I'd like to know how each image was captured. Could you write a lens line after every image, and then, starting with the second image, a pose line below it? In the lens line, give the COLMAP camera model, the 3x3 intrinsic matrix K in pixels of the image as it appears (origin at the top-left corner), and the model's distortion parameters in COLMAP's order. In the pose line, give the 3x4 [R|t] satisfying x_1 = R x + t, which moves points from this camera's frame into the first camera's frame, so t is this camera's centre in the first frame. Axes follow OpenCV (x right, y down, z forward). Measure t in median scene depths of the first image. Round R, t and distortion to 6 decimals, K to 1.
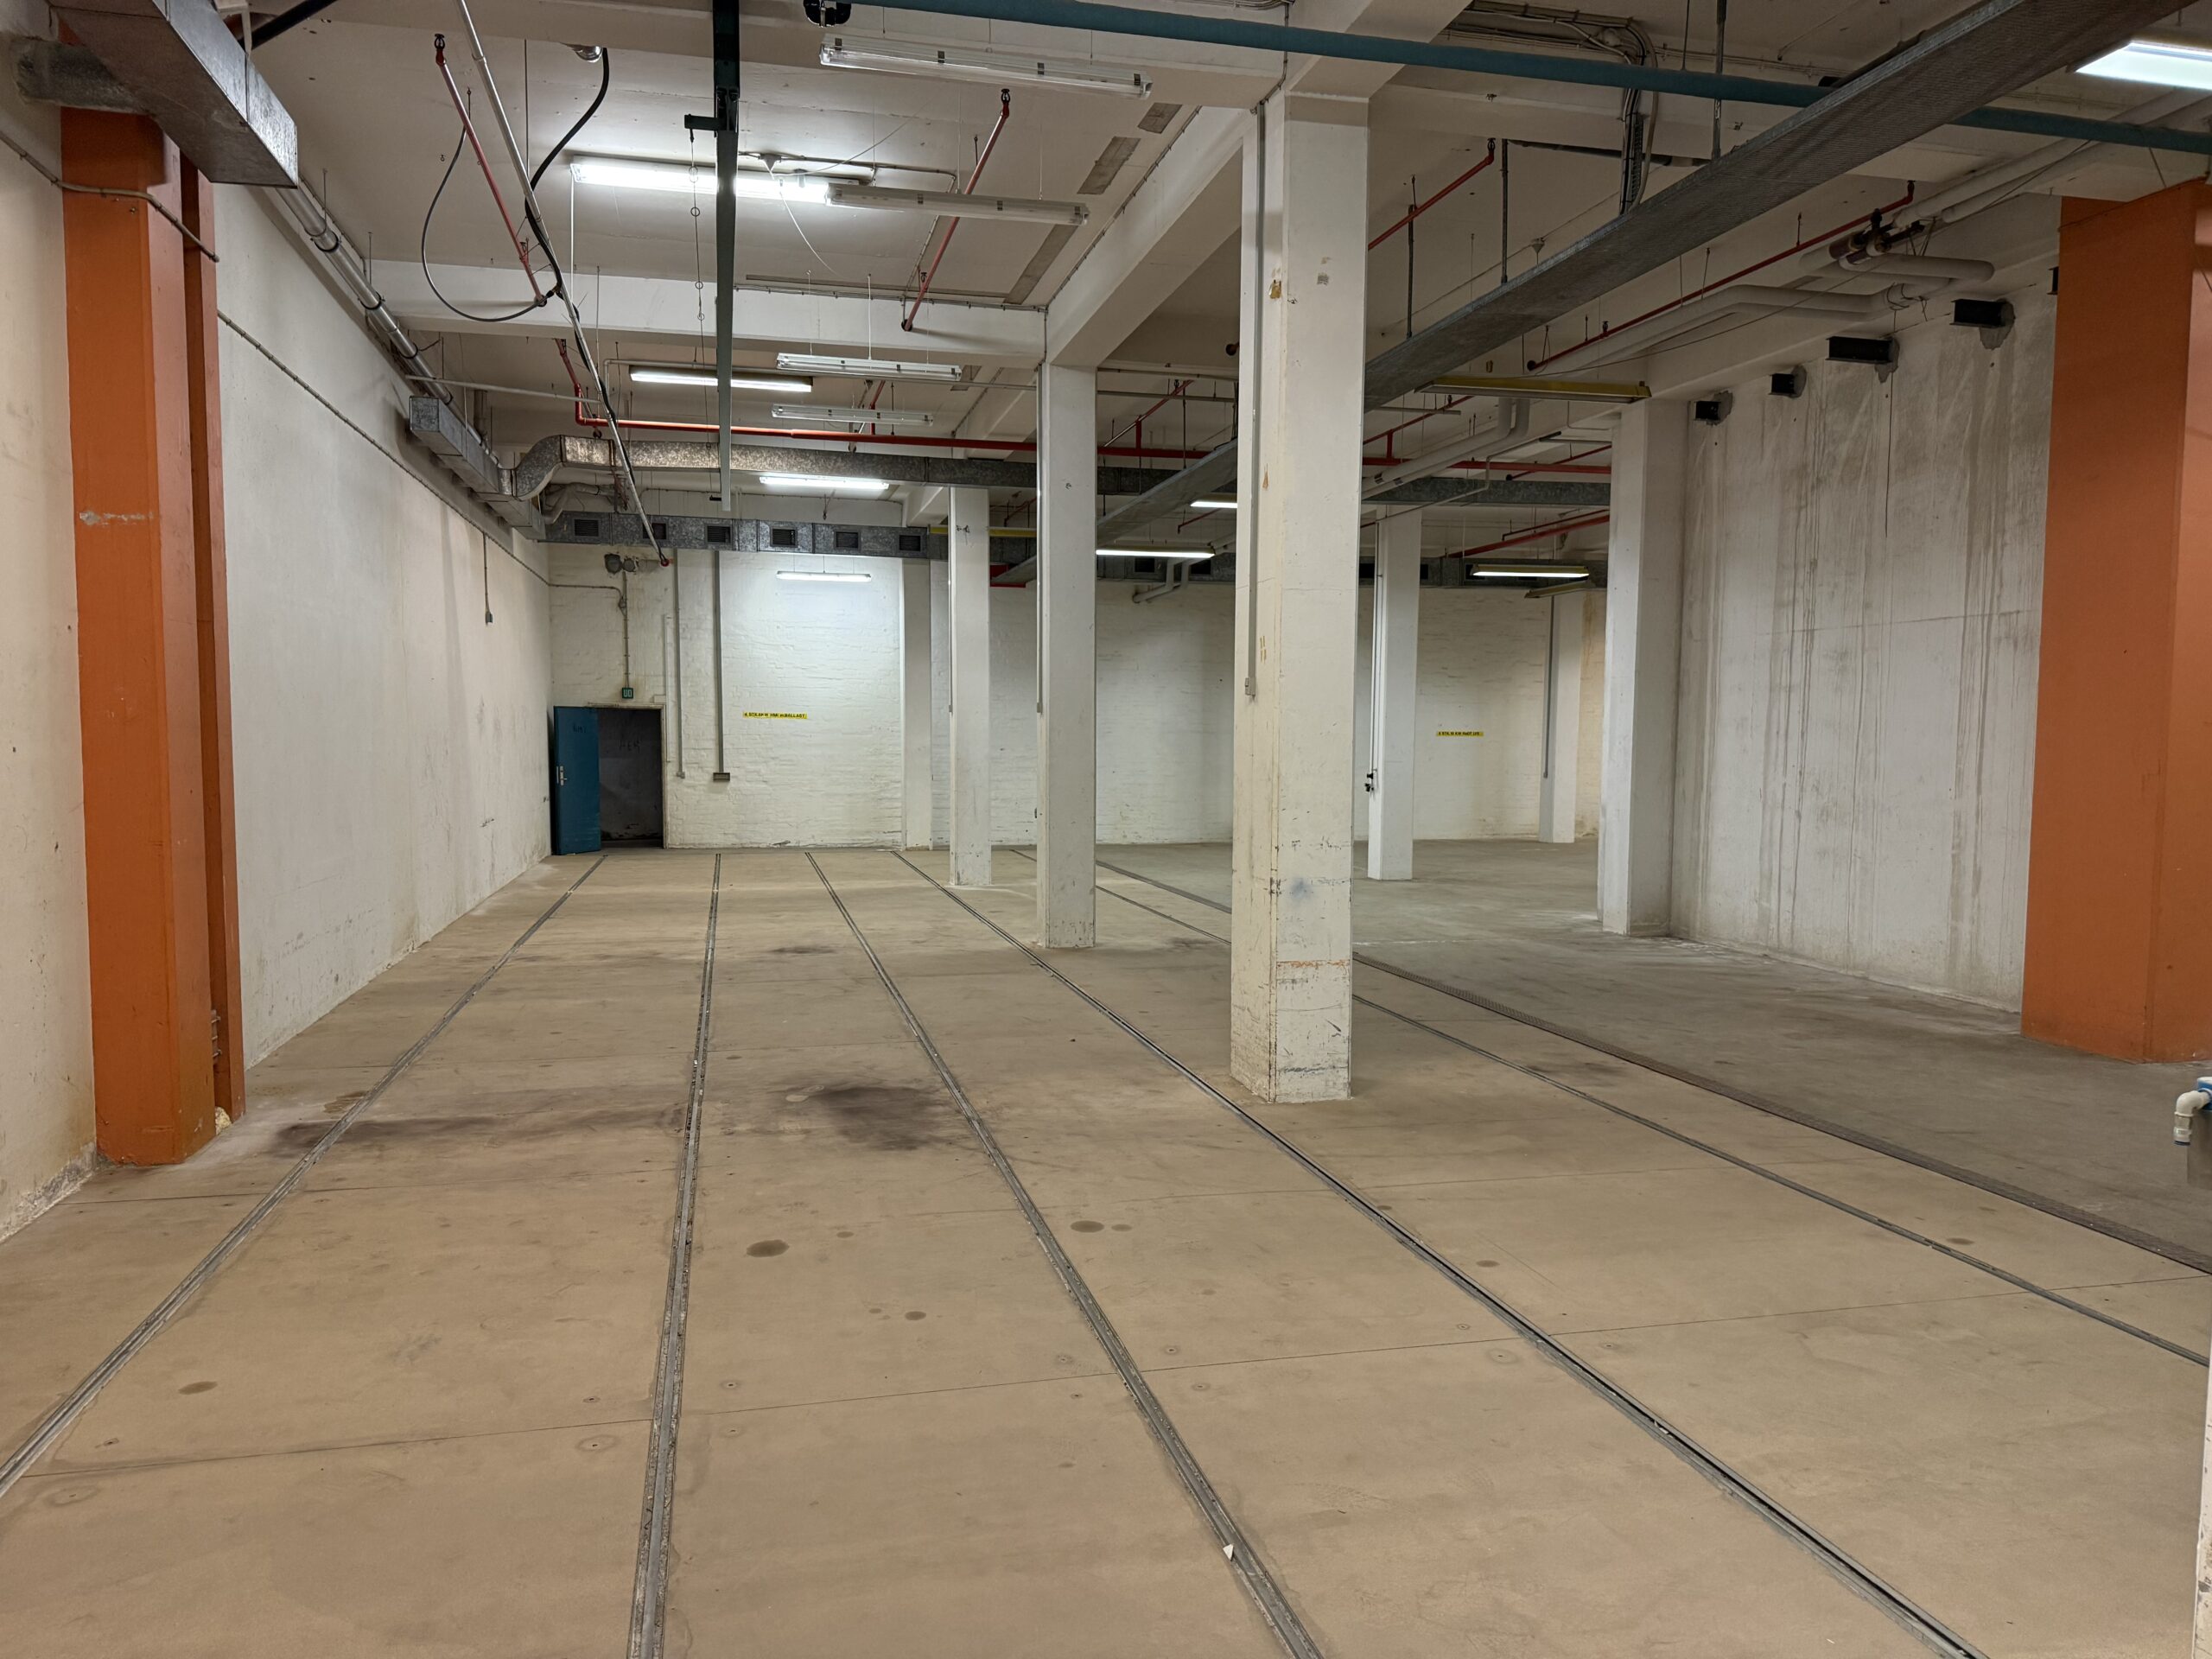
lens RADIAL K [[1546.1, 0, 1095.0], [0, 1546.1, 834.9], [0, 0, 1]] dist [0.017401, -0.022482]
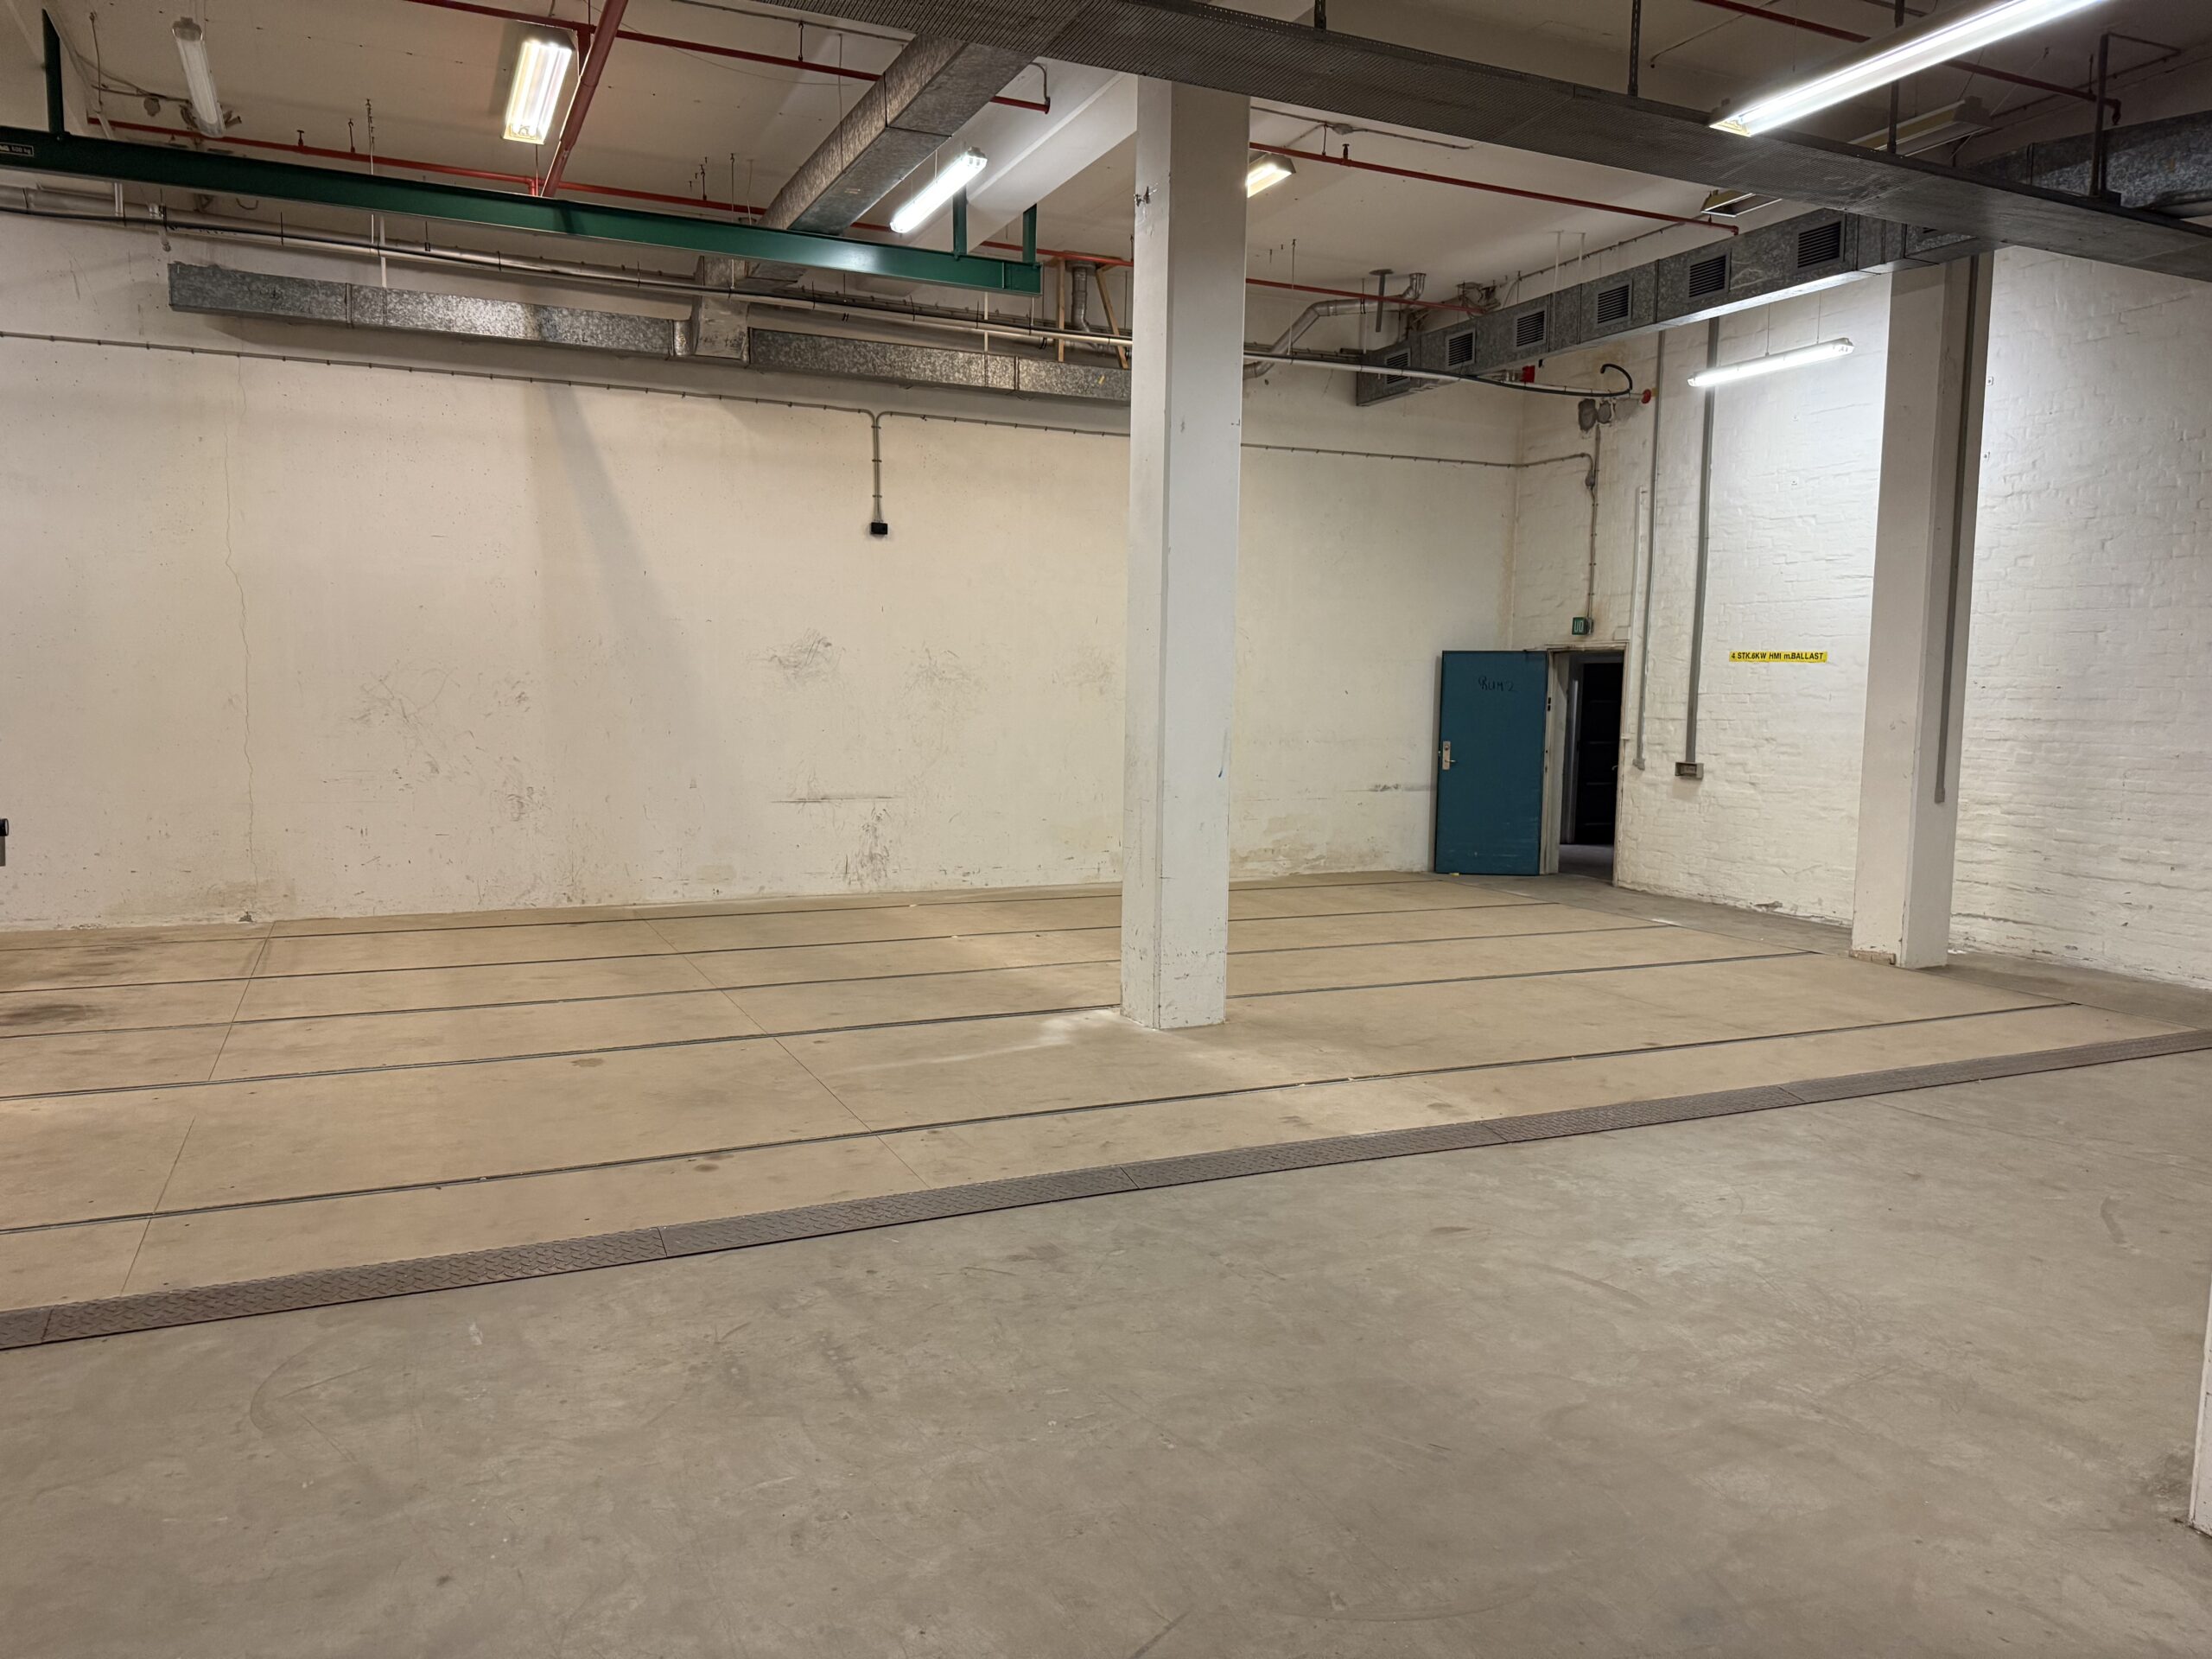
lens RADIAL K [[1546.1, 0, 1091.2], [0, 1546.1, 837.8], [0, 0, 1]] dist [0.017401, -0.022482]
pose [[0.206325, 0.094727, -0.973887, 0.258435], [-0.080499, 0.993572, 0.079588, -0.040573], [0.975167, 0.061976, 0.212624, 0.675286]]
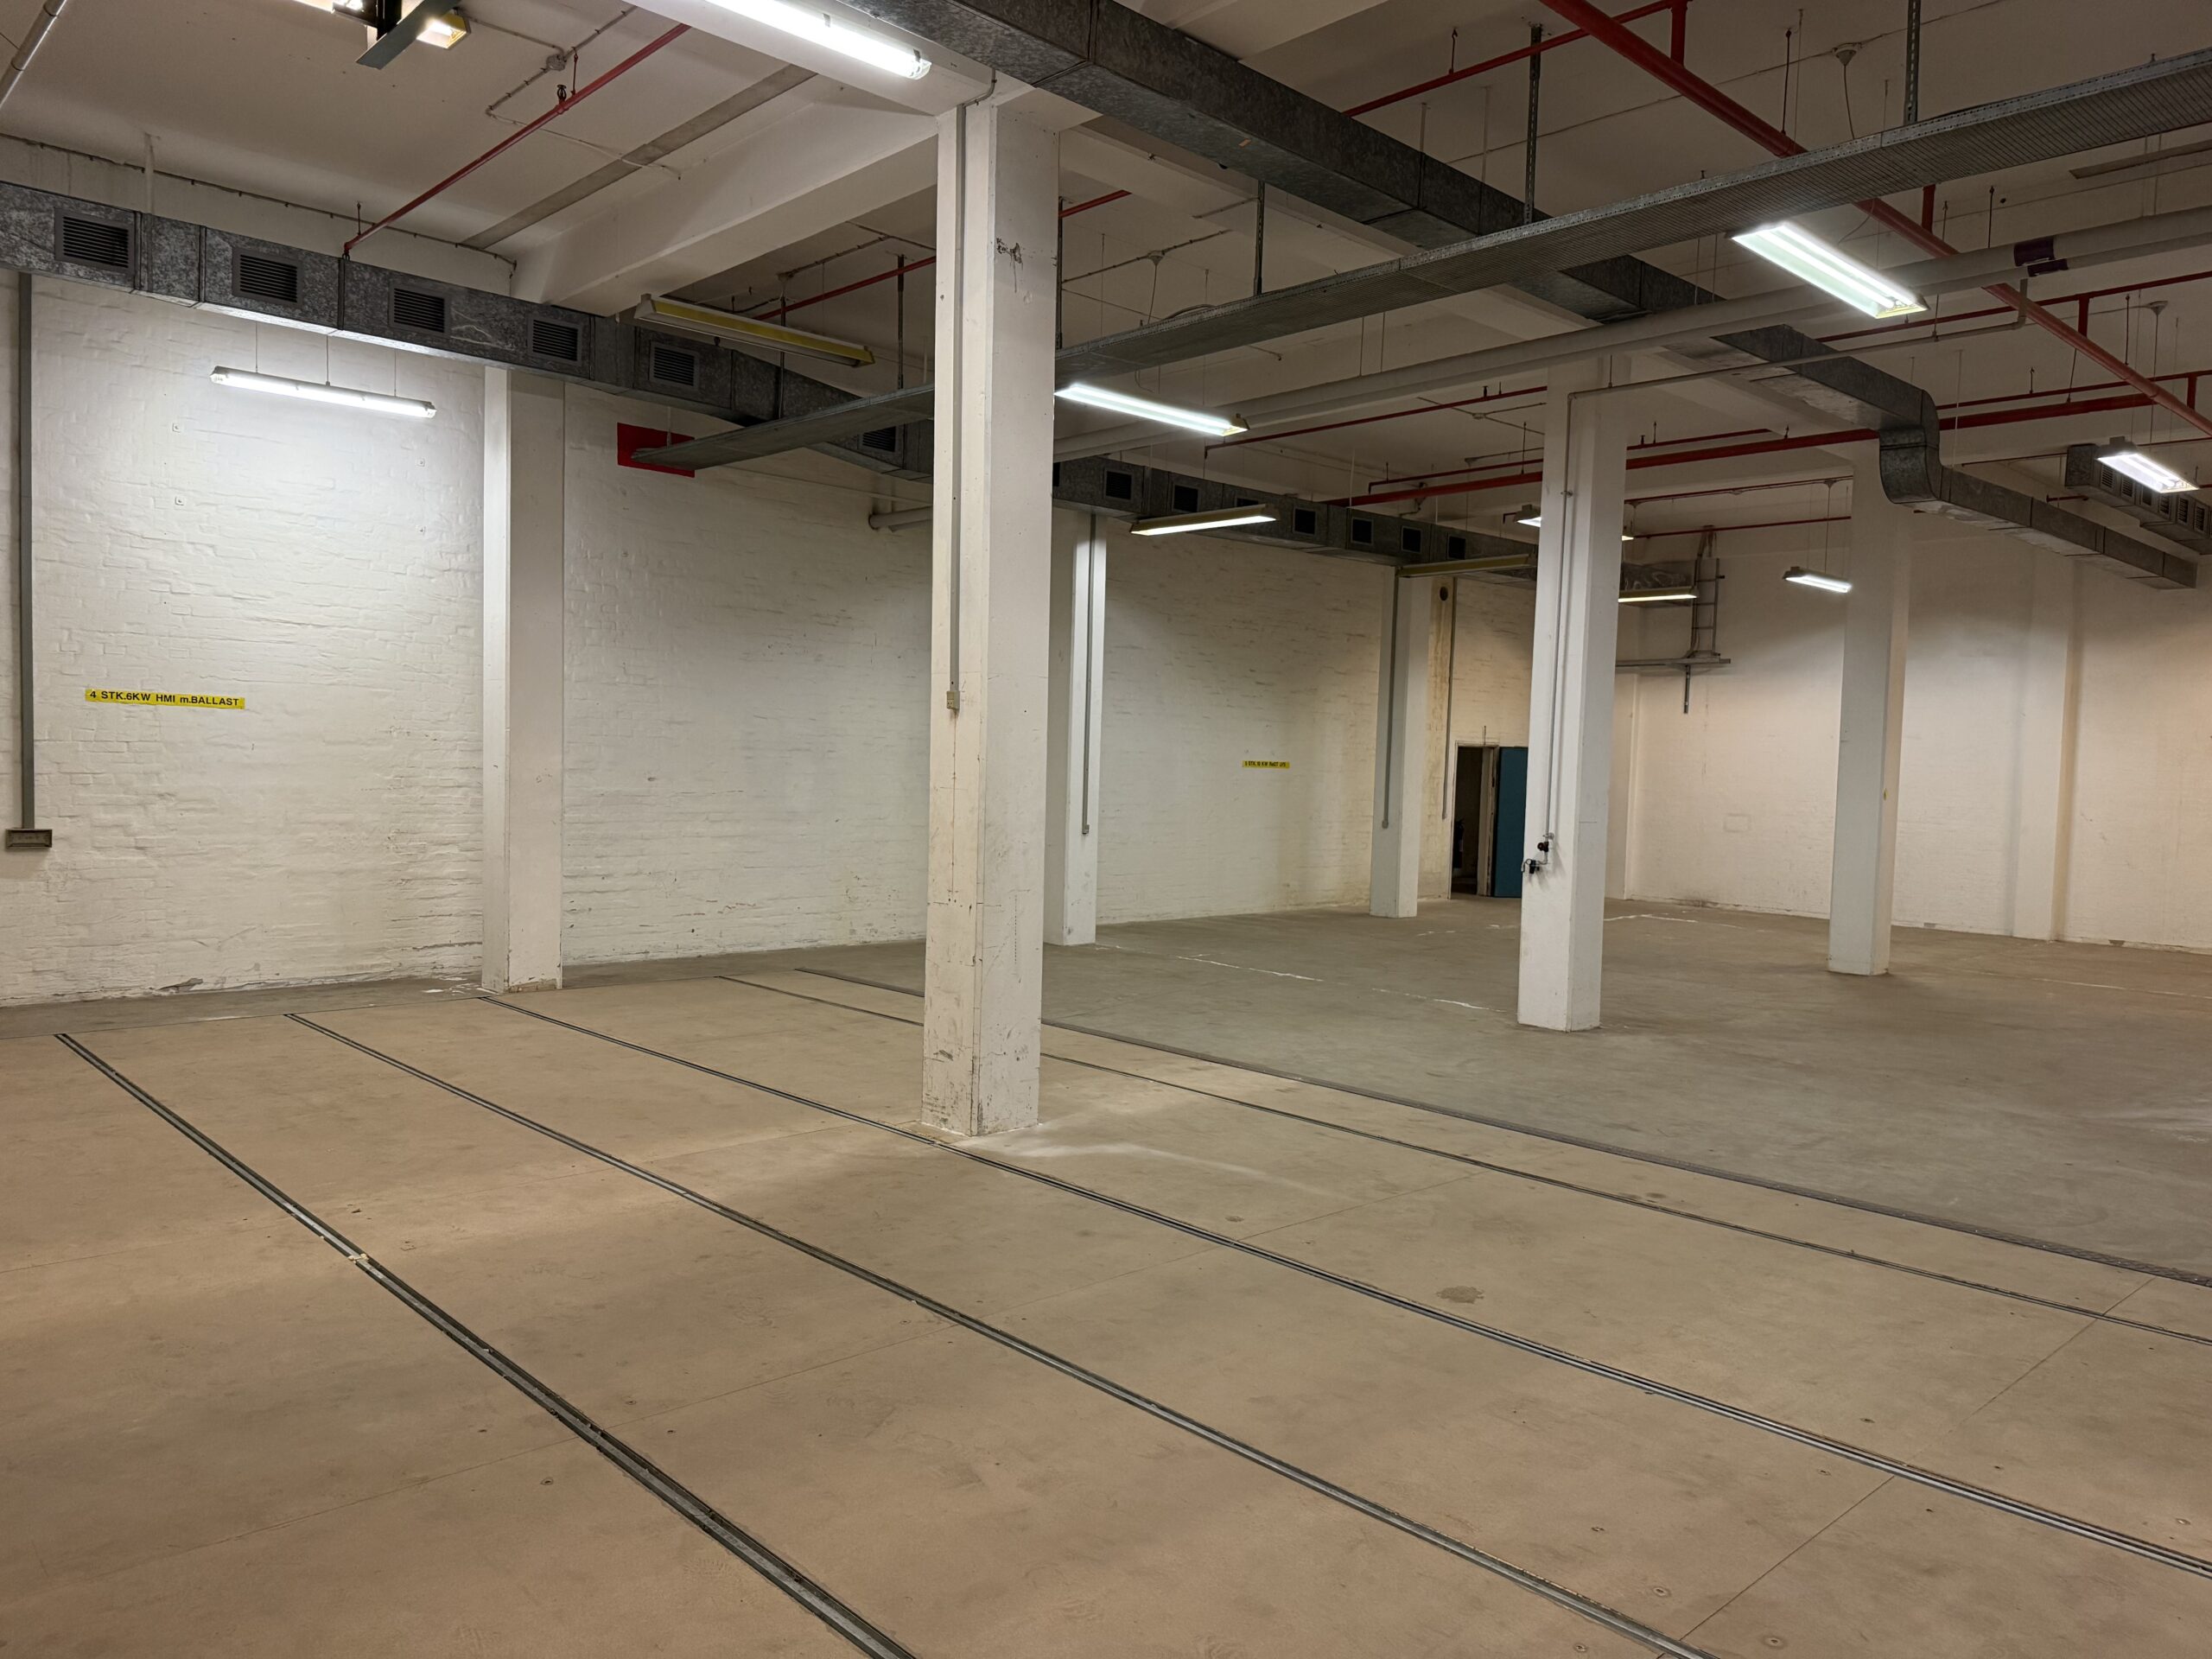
lens RADIAL K [[1546.1, 0, 1113.4], [0, 1546.1, 831.7], [0, 0, 1]] dist [0.017401, -0.022482]
pose [[0.862615, -0.005274, 0.505834, -0.199516], [0.010937, 0.999906, -0.008225, -0.032882], [-0.505743, 0.012627, 0.862592, 0.478871]]
